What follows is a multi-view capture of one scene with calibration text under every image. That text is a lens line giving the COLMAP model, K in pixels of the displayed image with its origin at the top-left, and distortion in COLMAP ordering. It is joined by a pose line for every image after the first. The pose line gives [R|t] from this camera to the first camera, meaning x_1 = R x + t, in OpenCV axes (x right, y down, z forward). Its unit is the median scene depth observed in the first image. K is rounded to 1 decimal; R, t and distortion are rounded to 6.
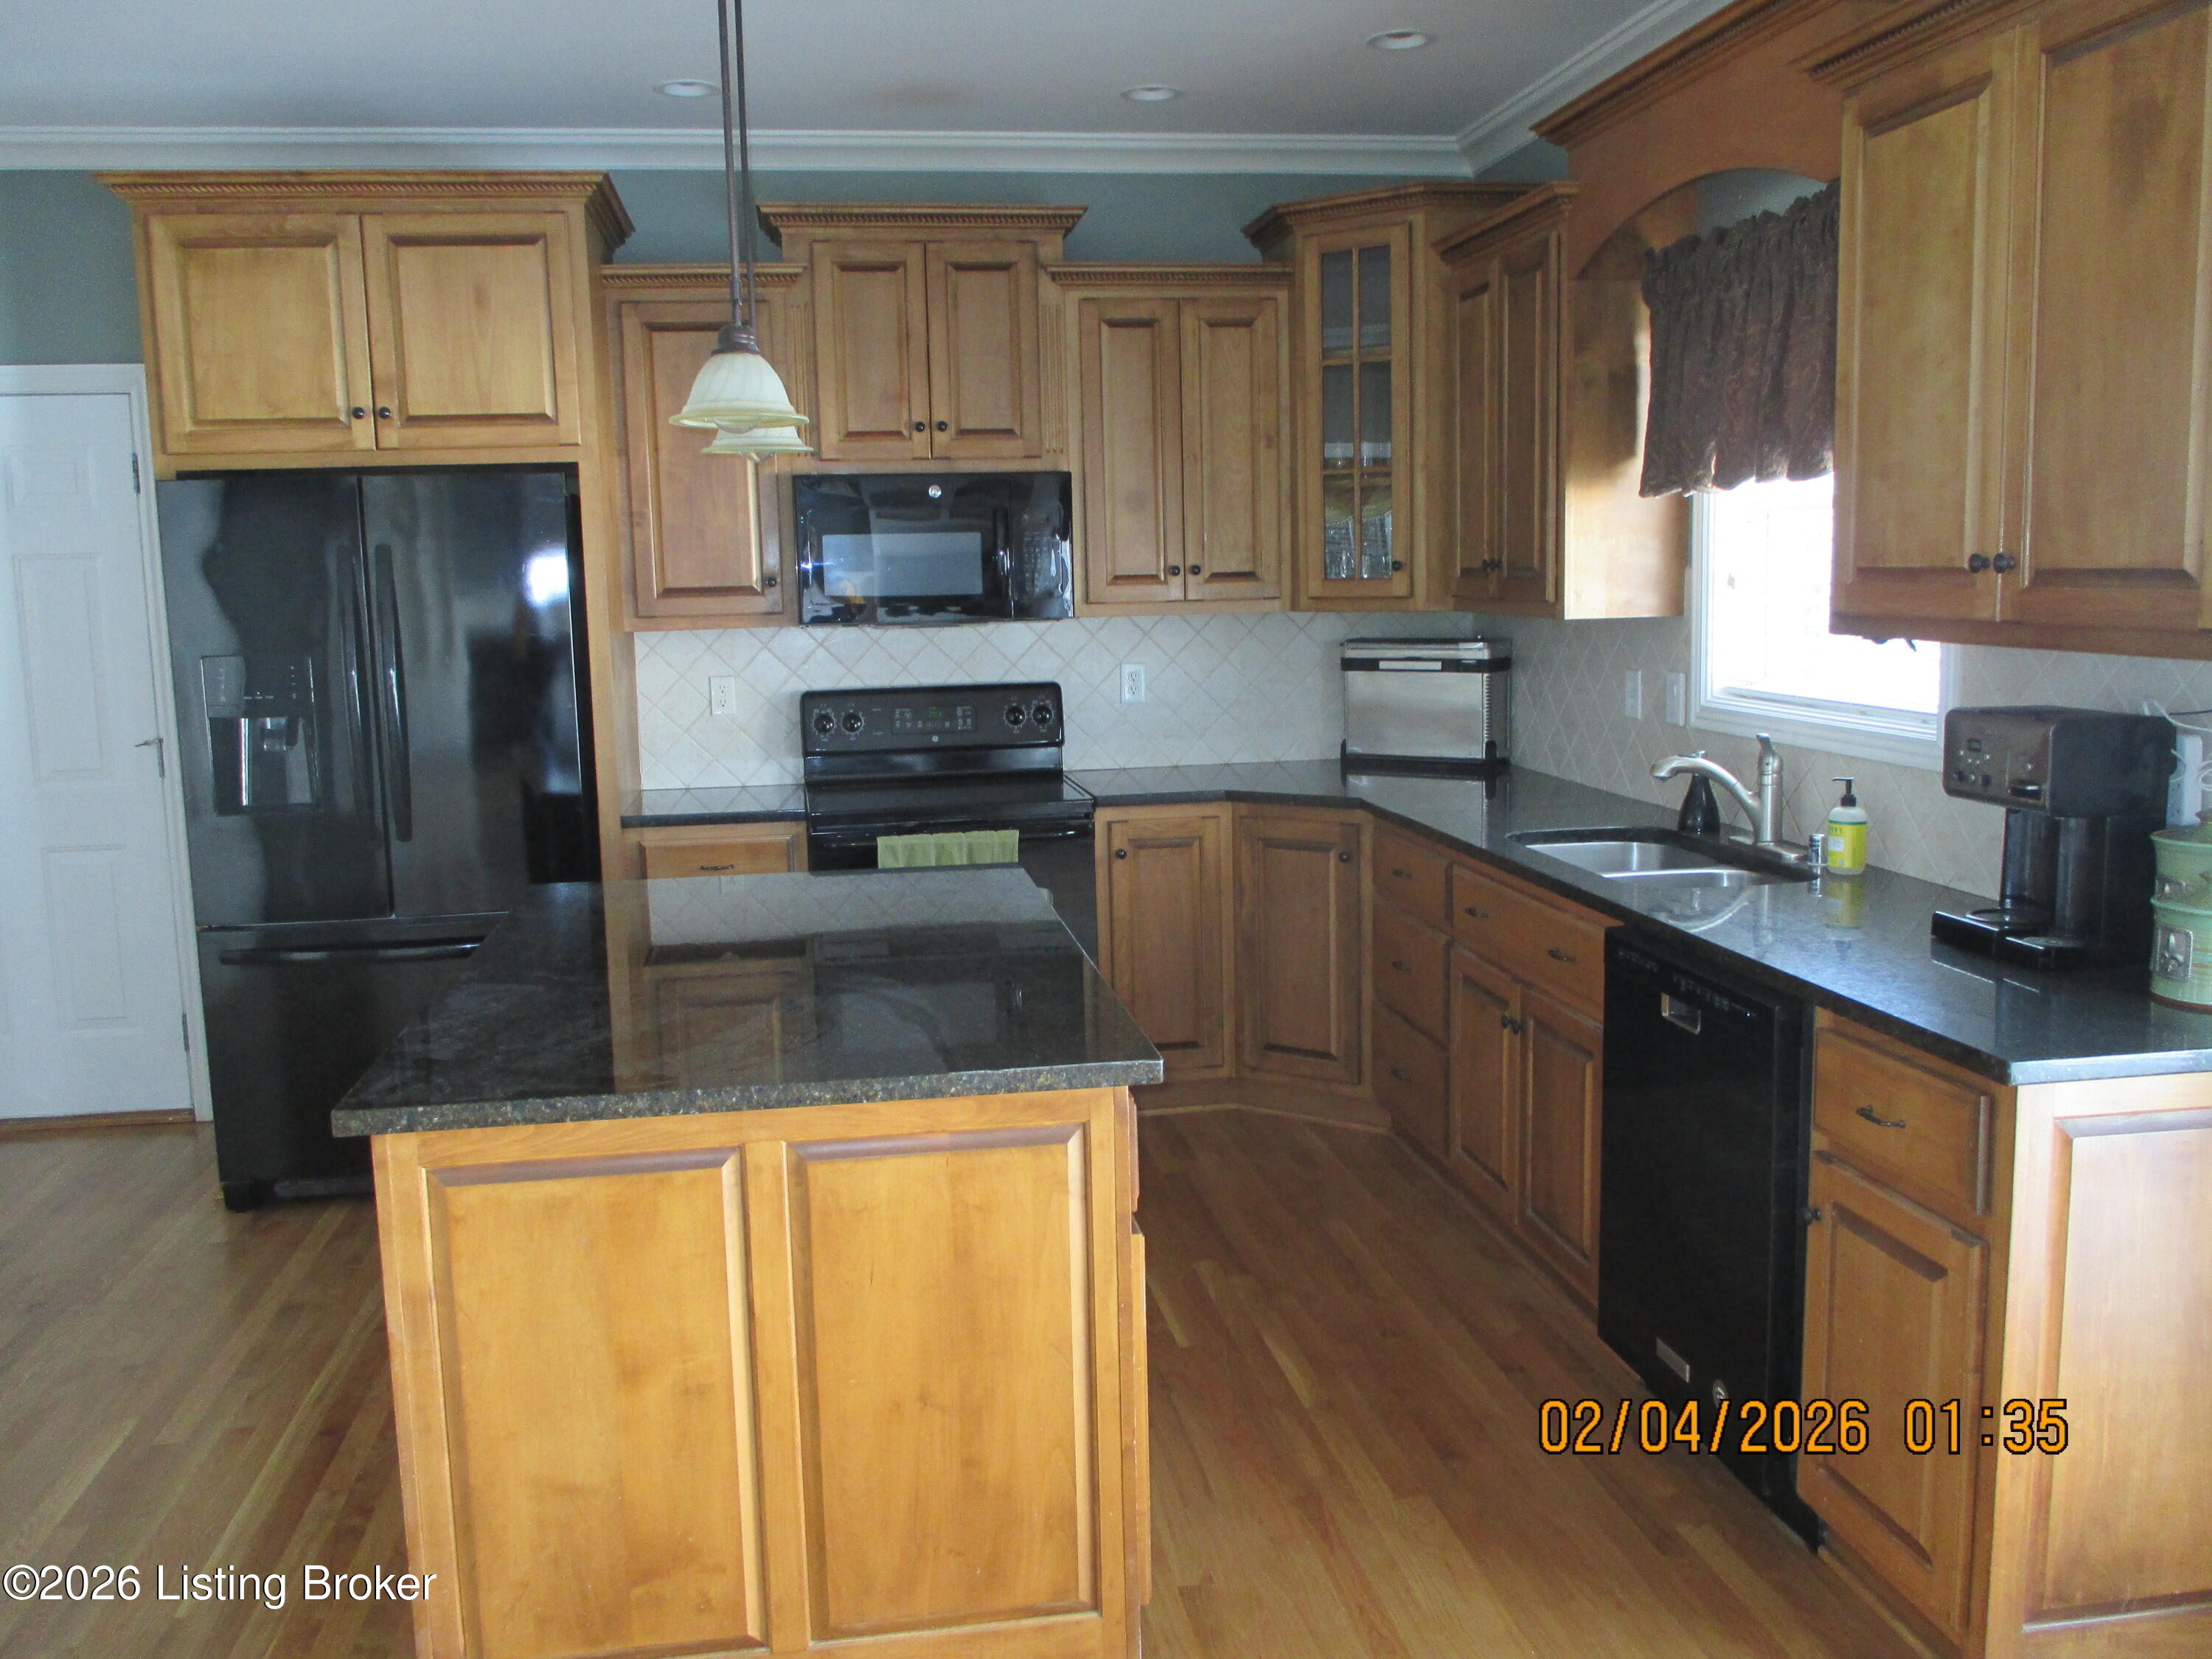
lens RADIAL K [[1833.1, 0, 1108.6], [0, 1833.1, 827.6], [0, 0, 1]] dist [-0.045868, 0.013534]
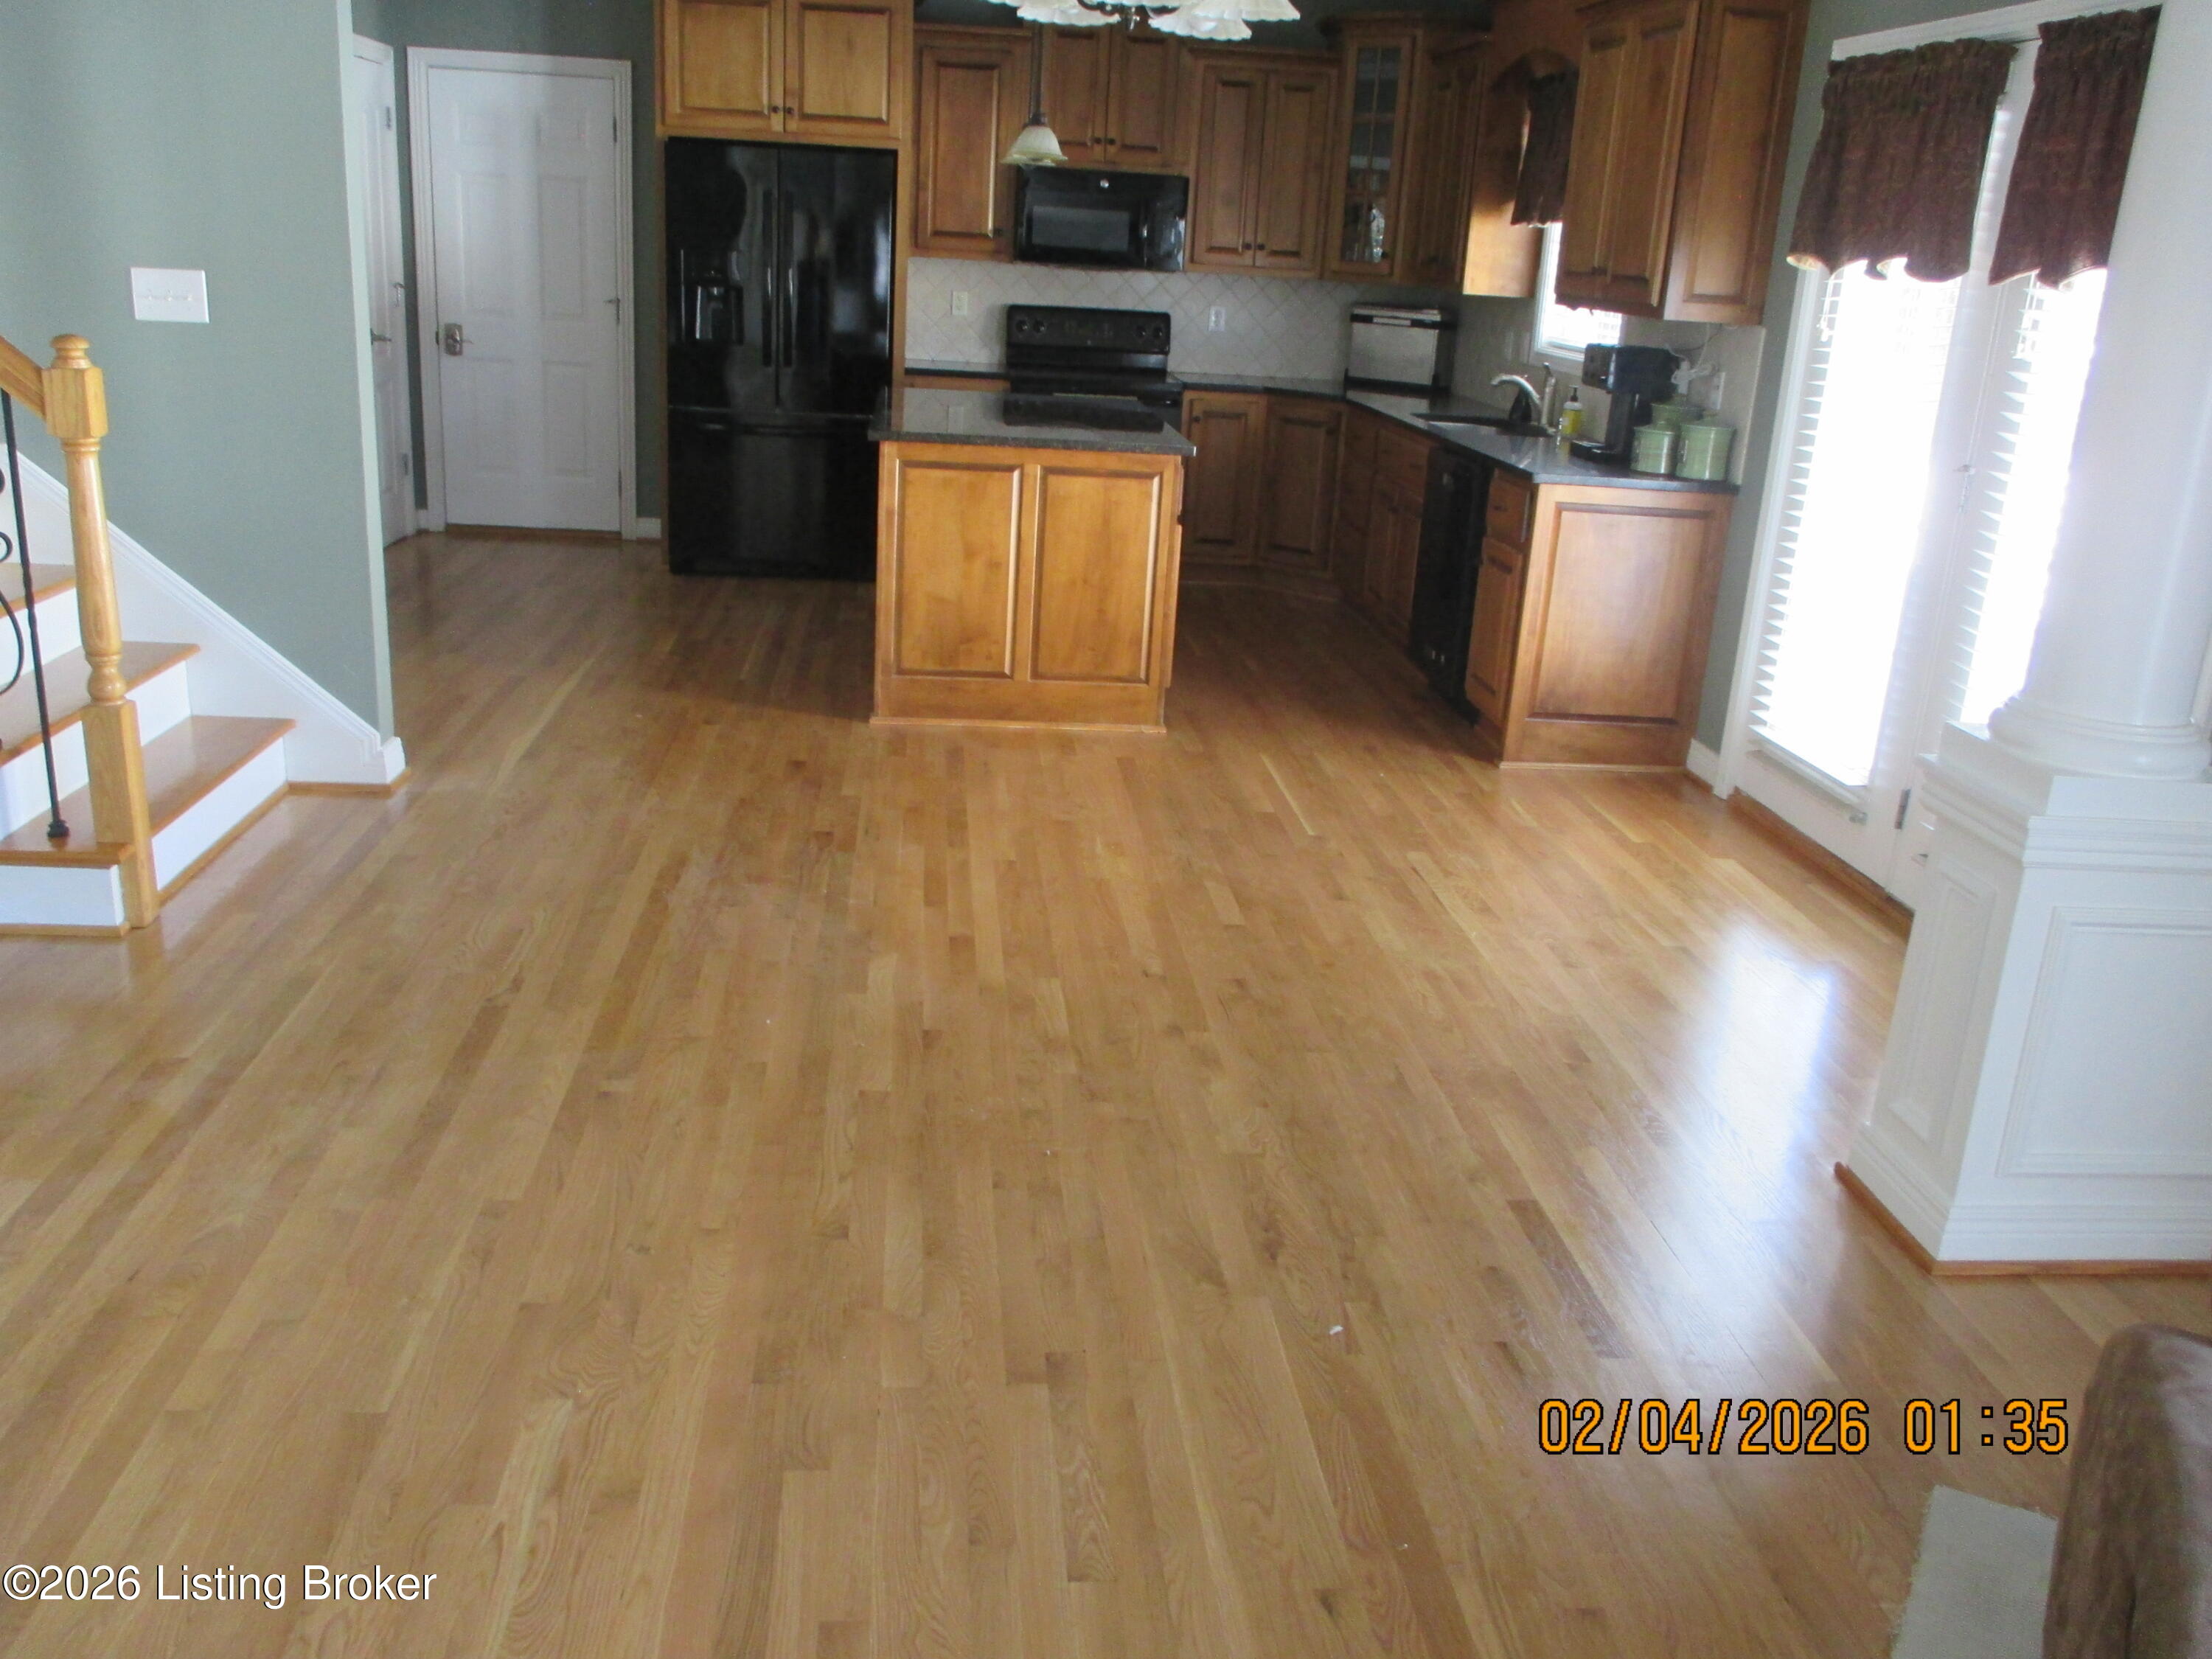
lens RADIAL K [[1833.1, 0, 1111.6], [0, 1833.1, 829.1], [0, 0, 1]] dist [-0.045868, 0.013534]
pose [[0.994595, 0.097216, -0.036480, 0.029051], [-0.089665, 0.981284, 0.170417, 0.113434], [0.052364, -0.166224, 0.984697, -0.763026]]
